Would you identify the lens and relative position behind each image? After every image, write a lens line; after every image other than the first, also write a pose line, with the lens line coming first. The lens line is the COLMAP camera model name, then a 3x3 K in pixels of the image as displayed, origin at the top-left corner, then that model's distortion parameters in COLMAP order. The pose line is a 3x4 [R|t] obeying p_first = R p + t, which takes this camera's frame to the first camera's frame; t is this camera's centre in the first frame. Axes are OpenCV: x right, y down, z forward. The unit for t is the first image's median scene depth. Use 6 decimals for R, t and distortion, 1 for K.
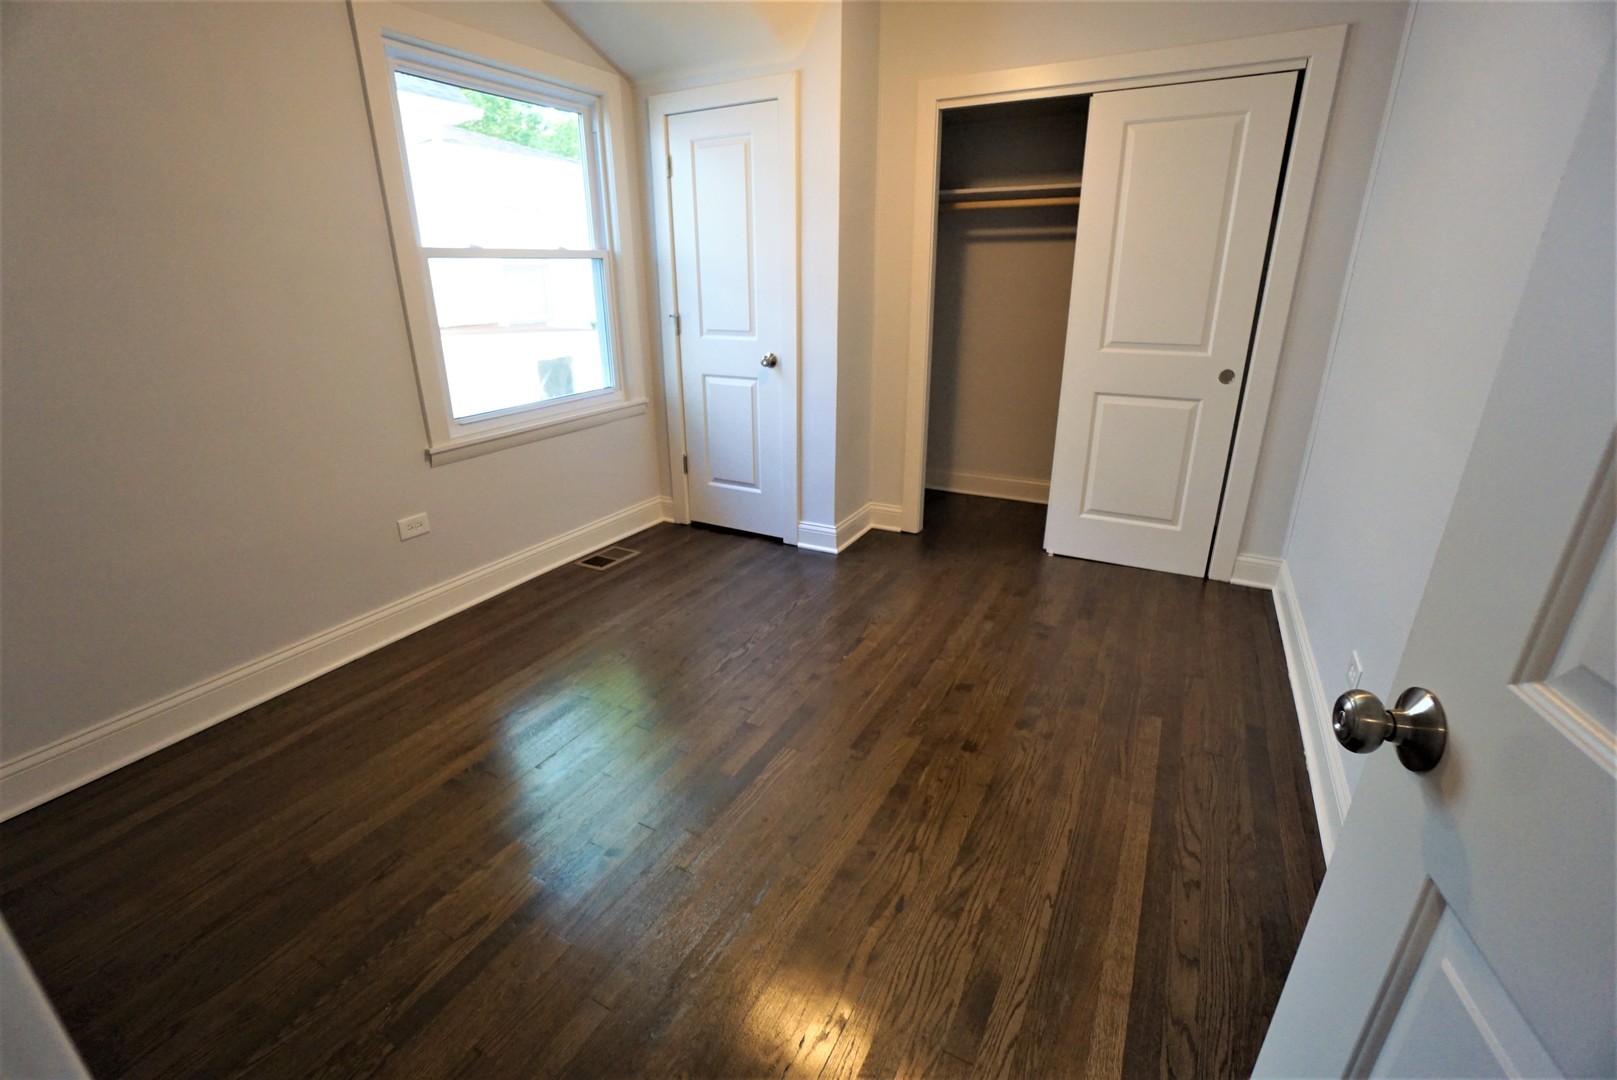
lens RADIAL K [[712.7, 0, 793.3], [0, 712.7, 543.0], [0, 0, 1]] dist [-0.063476, 0.022675]
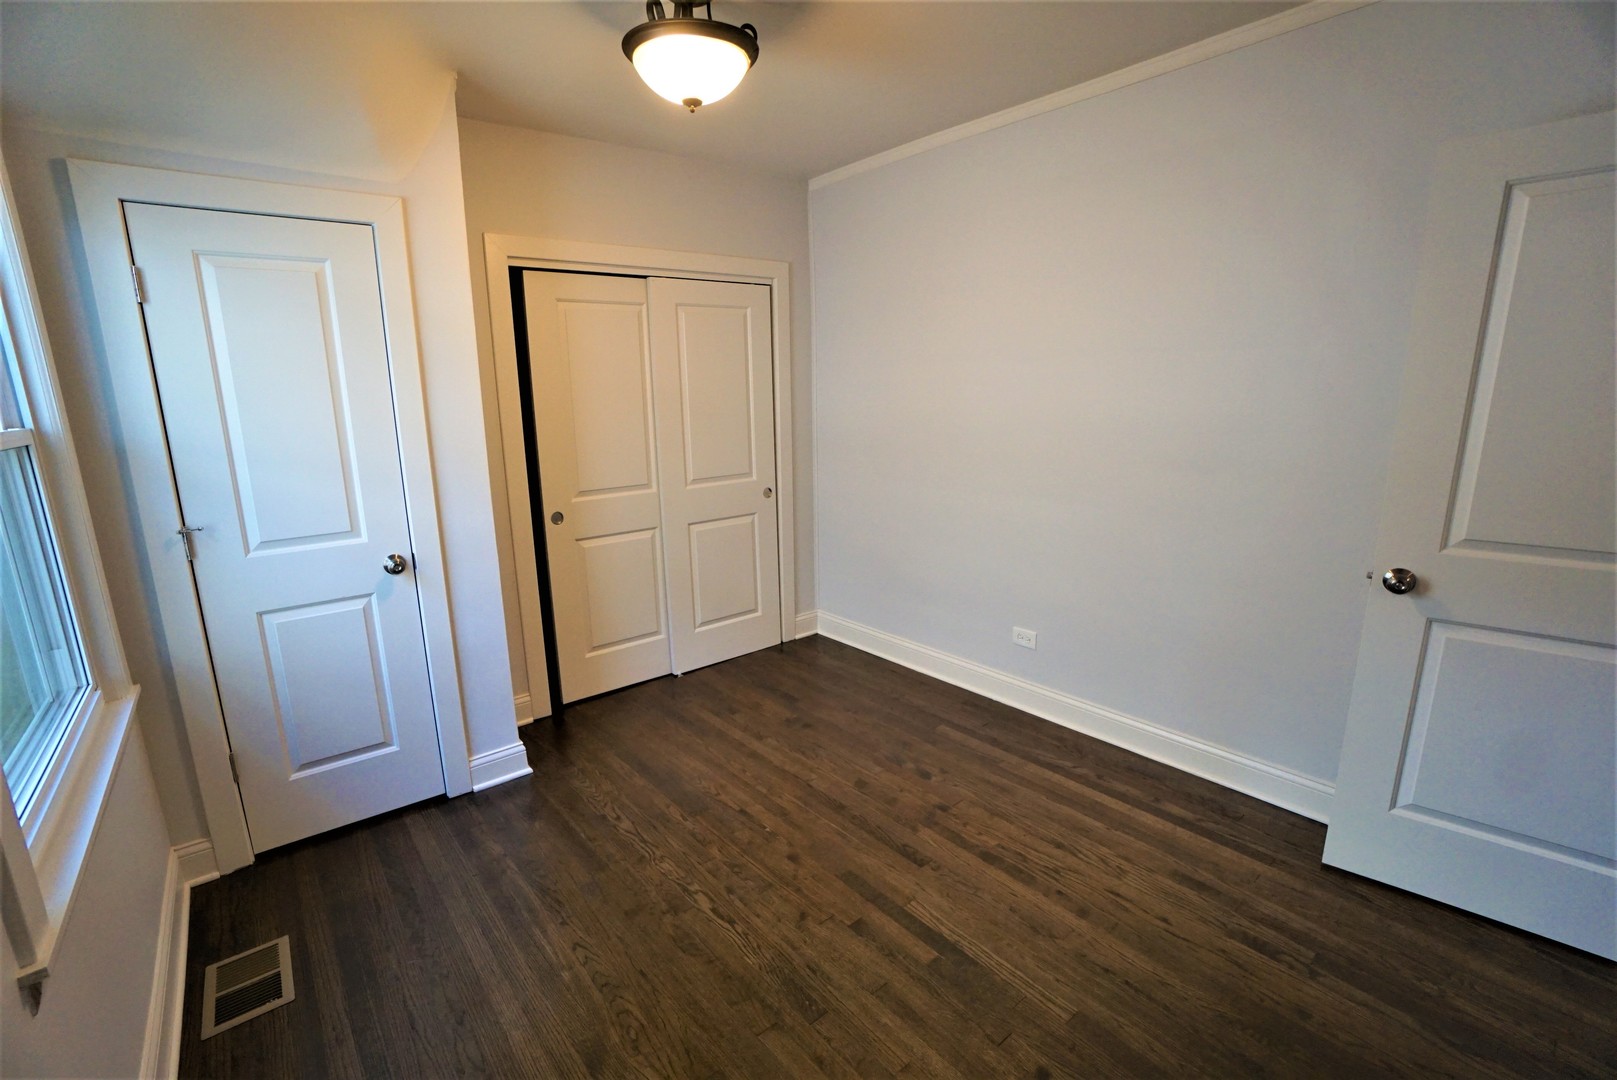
lens RADIAL K [[712.7, 0, 793.3], [0, 712.7, 543.0], [0, 0, 1]] dist [-0.063476, 0.022675]
pose [[0.375148, -0.197479, 0.905685, -0.577825], [0.343690, 0.937037, 0.061954, -0.204180], [-0.860895, 0.288033, 0.419400, 0.389992]]
